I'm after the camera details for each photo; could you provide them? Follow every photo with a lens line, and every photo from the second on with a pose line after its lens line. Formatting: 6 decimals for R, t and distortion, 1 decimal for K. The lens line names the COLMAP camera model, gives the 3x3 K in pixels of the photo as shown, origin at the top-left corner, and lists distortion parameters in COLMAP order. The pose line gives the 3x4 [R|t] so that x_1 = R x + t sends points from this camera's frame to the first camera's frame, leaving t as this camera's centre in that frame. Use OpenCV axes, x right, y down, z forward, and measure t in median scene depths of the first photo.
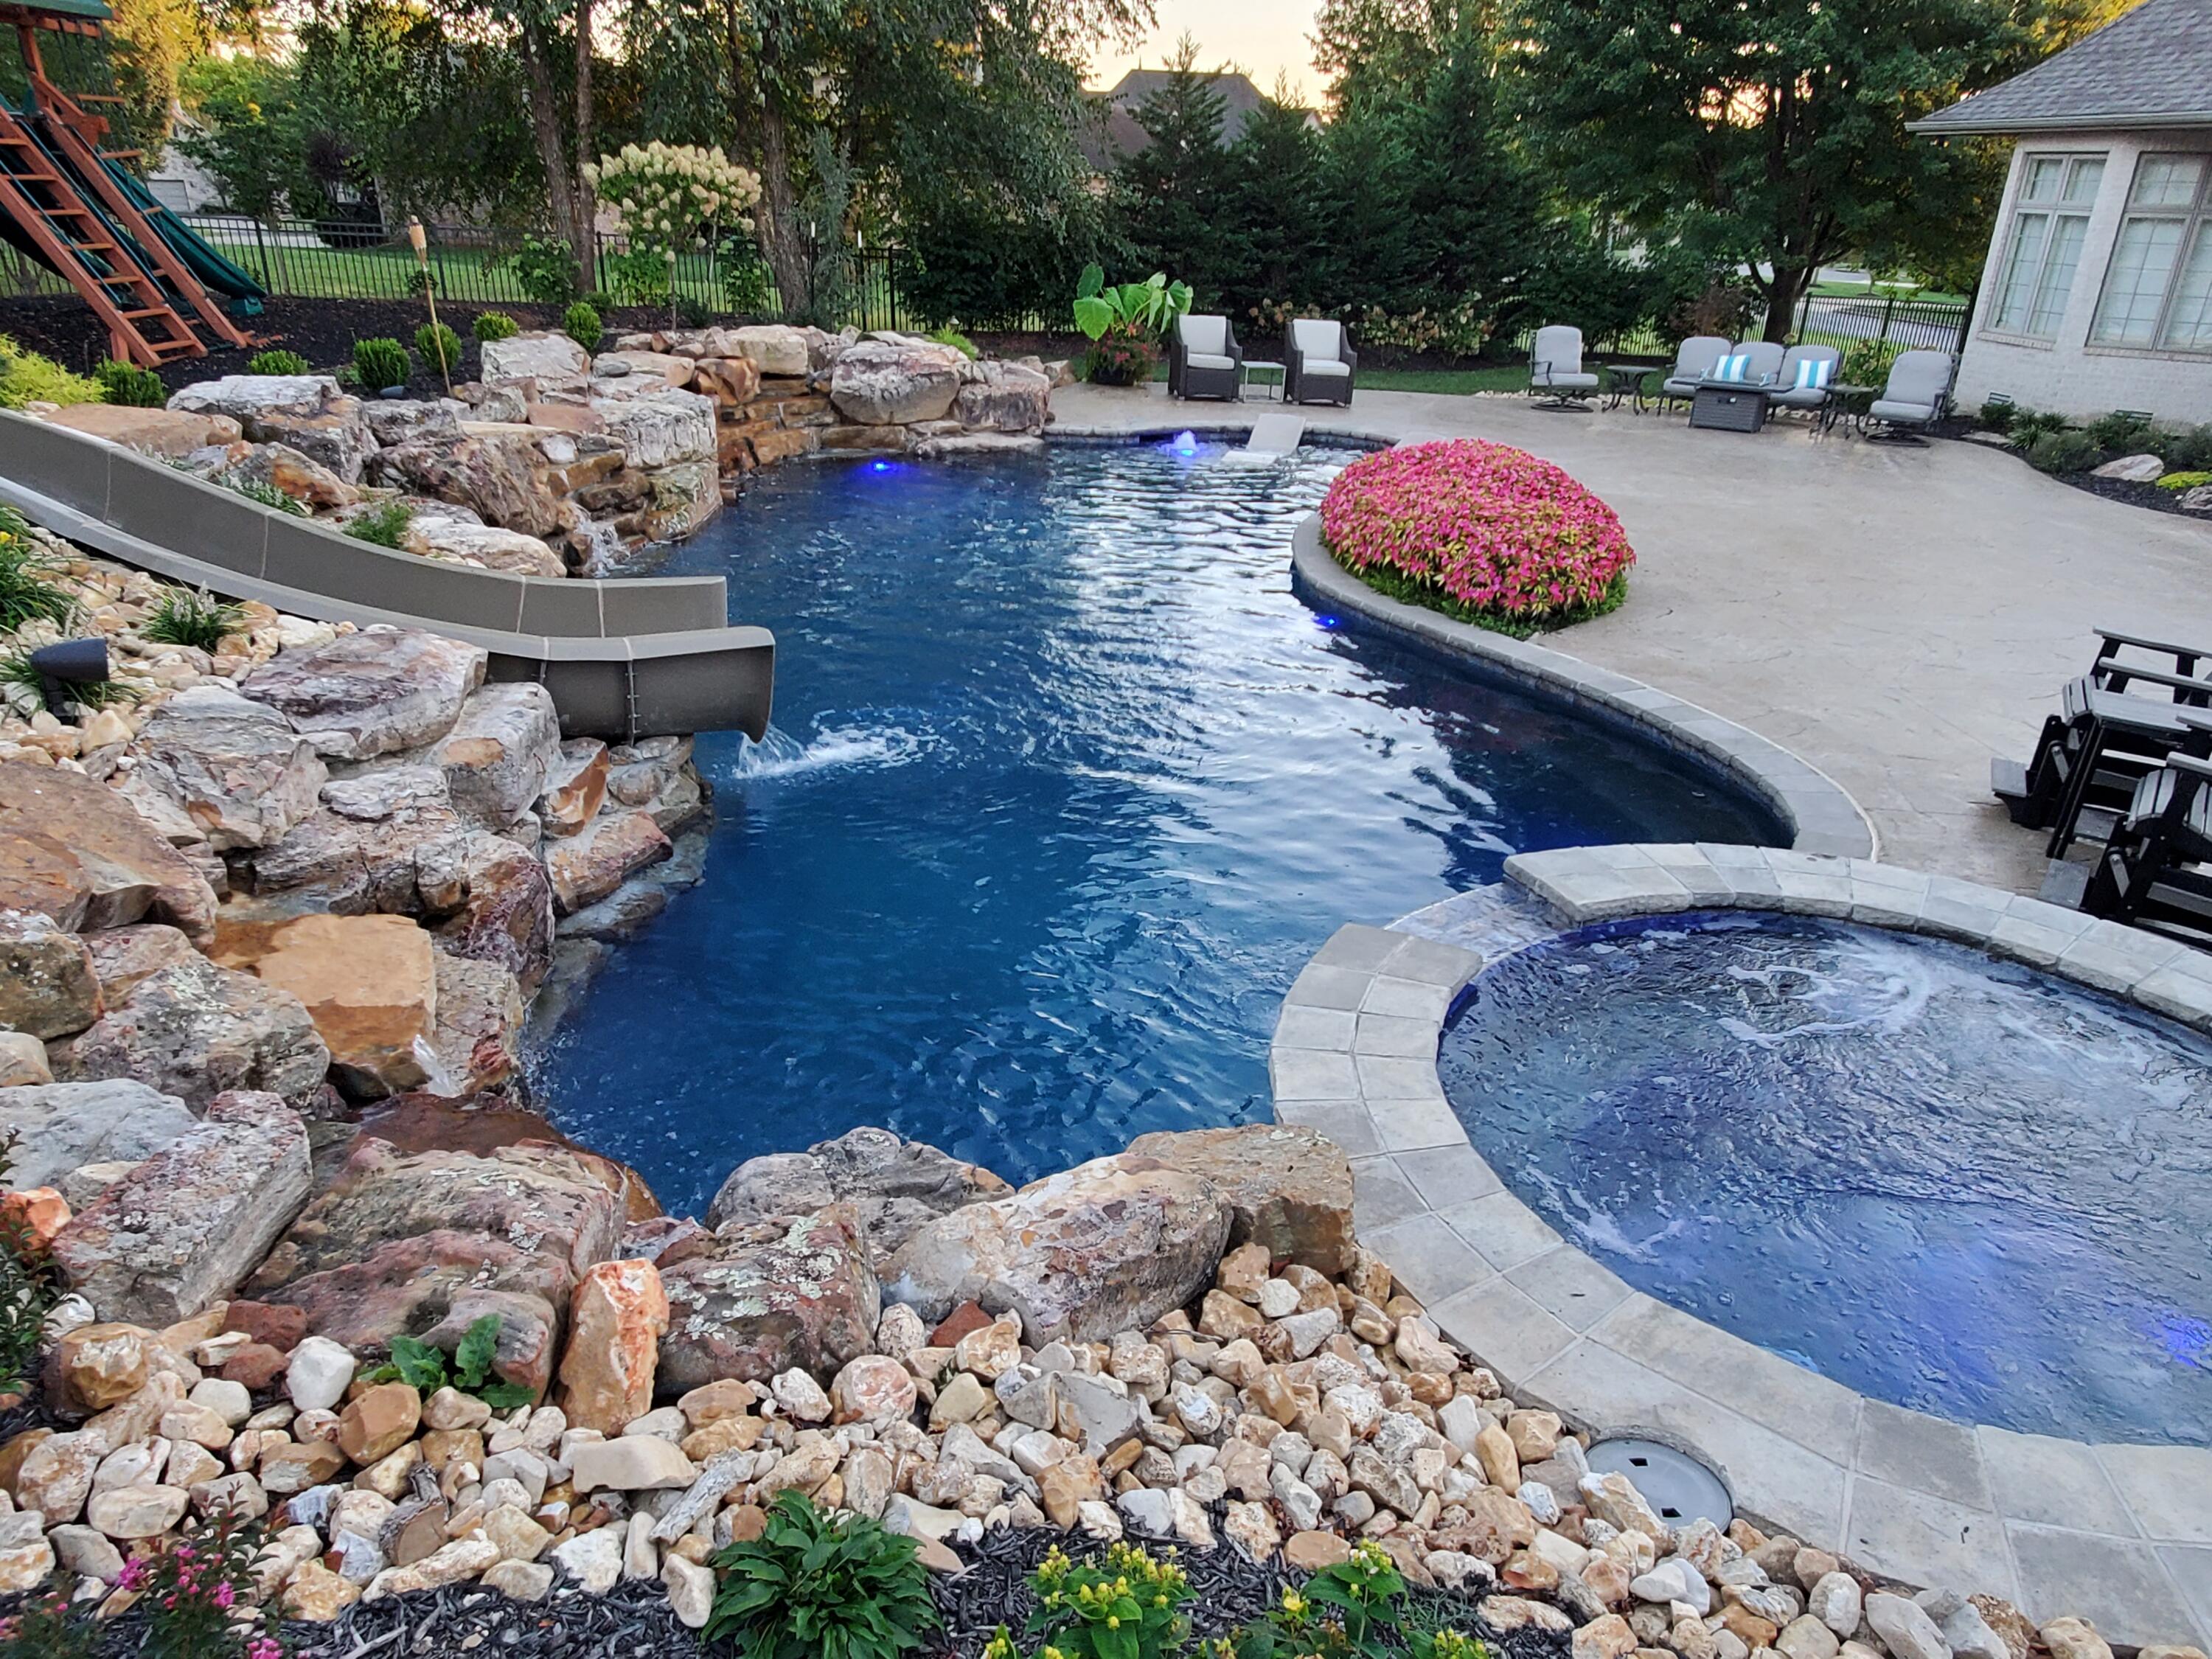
lens RADIAL K [[1494.7, 0, 1101.3], [0, 1494.7, 874.4], [0, 0, 1]] dist [0.002039, -0.000560]
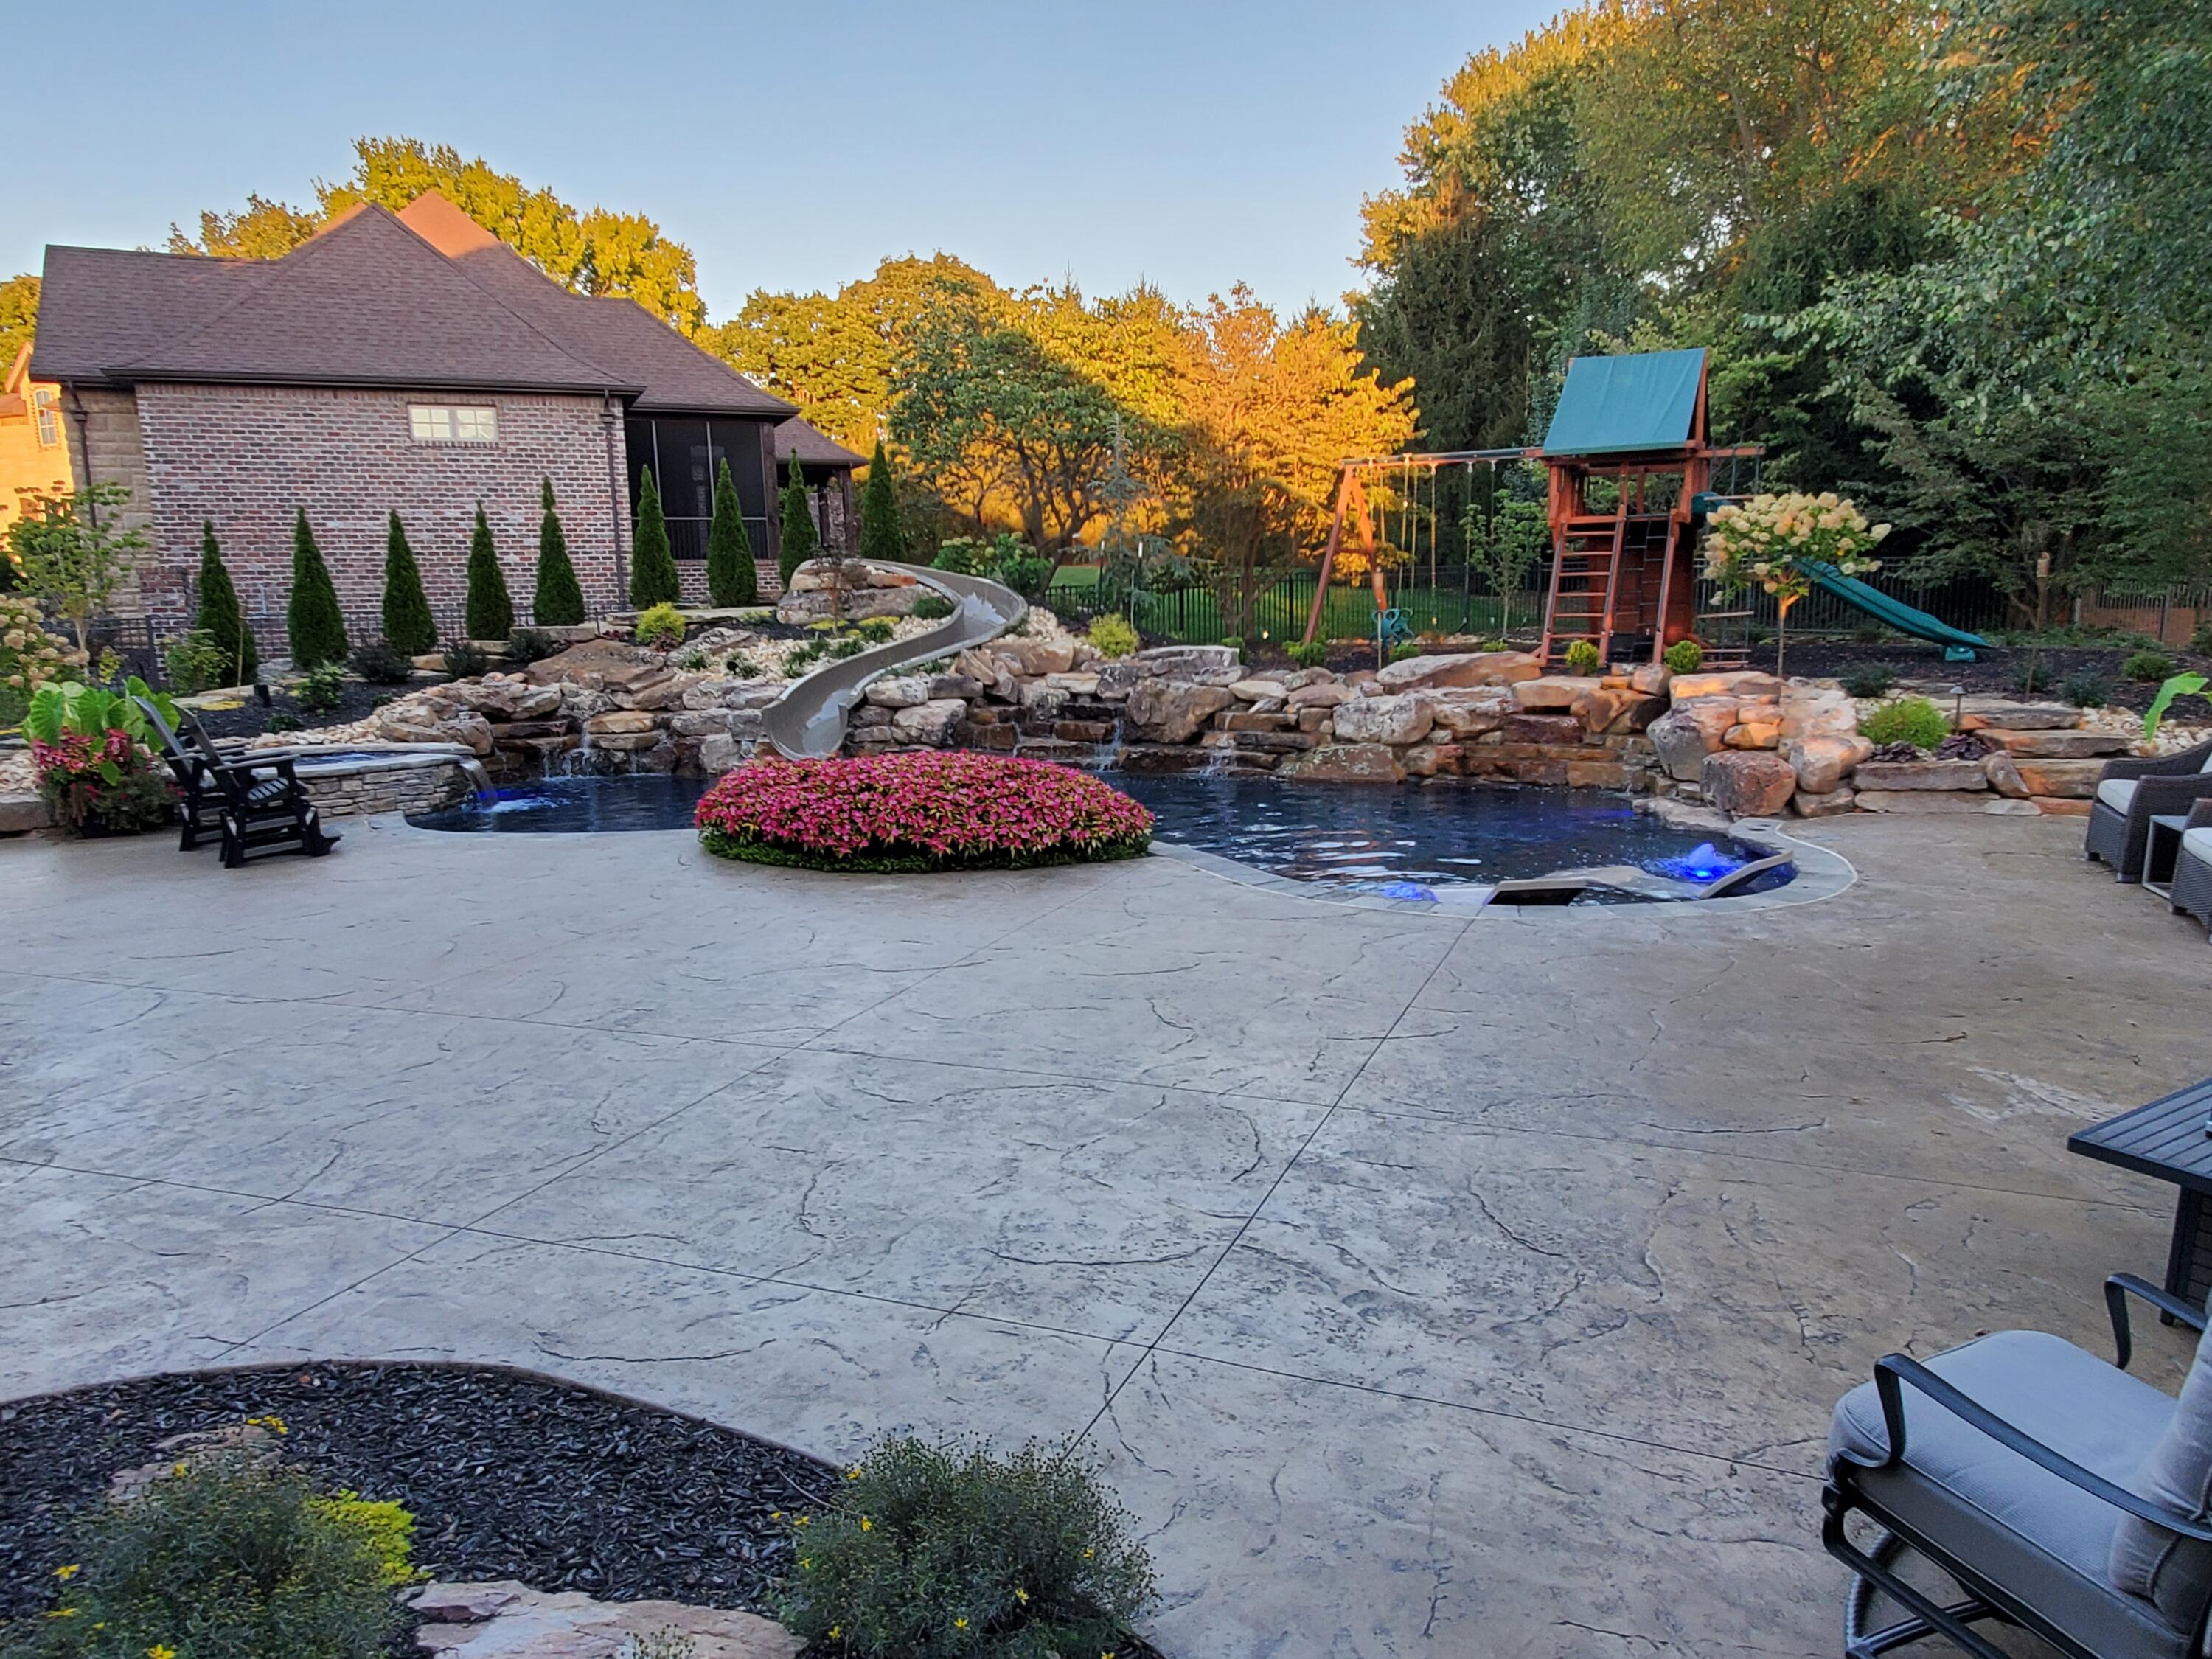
lens RADIAL K [[1494.7, 0, 1104.9], [0, 1494.7, 882.0], [0, 0, 1]] dist [0.002039, -0.000560]
pose [[-0.440016, 0.153540, -0.884766, 1.084168], [-0.371600, 0.865823, 0.335059, -0.576409], [0.817496, 0.476211, -0.323920, 1.435611]]
